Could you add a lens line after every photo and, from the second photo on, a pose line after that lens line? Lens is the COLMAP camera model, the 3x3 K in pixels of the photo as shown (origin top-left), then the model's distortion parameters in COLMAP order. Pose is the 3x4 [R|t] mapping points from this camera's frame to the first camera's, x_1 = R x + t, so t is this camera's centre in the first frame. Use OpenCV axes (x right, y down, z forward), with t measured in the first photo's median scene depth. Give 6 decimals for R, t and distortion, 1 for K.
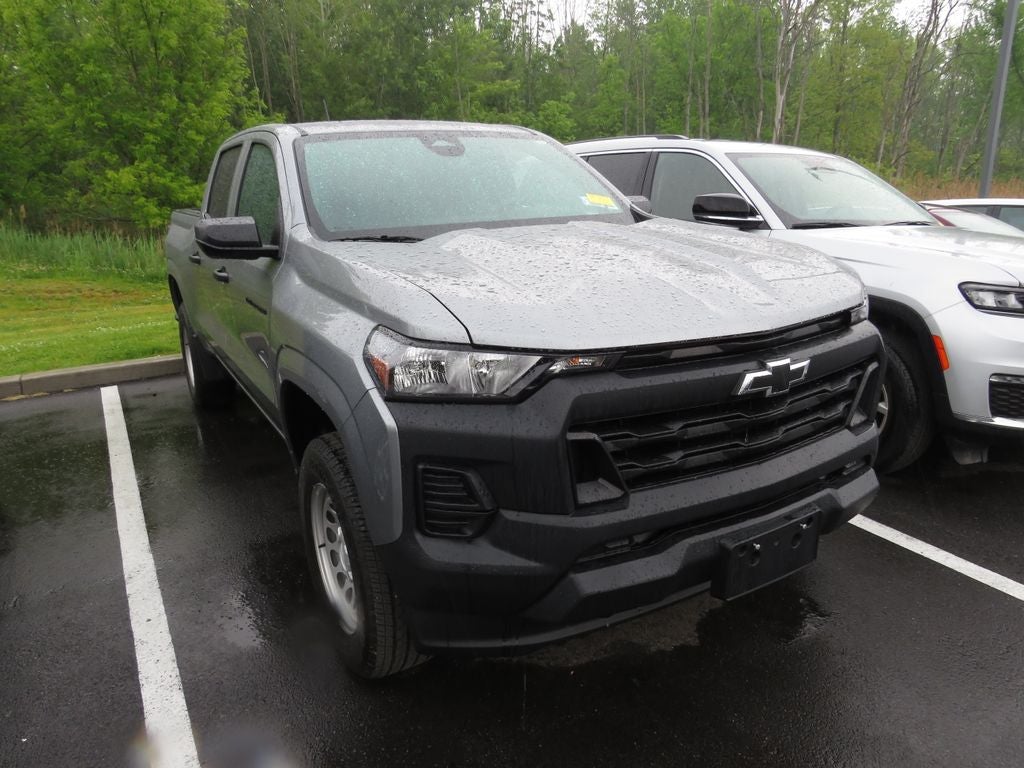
lens RADIAL K [[704.2, 0, 529.5], [0, 704.2, 465.5], [0, 0, 1]] dist [-0.035999, 0.009931]
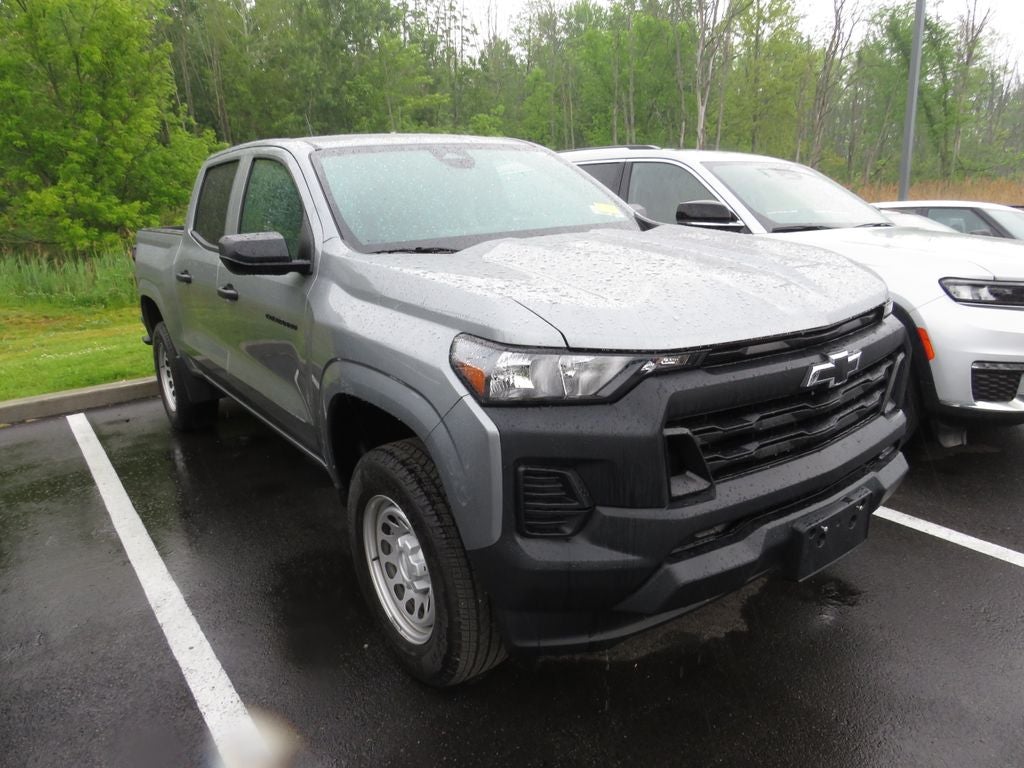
lens RADIAL K [[704.2, 0, 529.5], [0, 704.2, 465.5], [0, 0, 1]] dist [-0.035999, 0.009931]
pose [[0.994678, -0.053021, 0.088344, -0.114620], [0.054348, 0.998441, -0.012684, 0.004944], [-0.087534, 0.017418, 0.996009, -0.009921]]
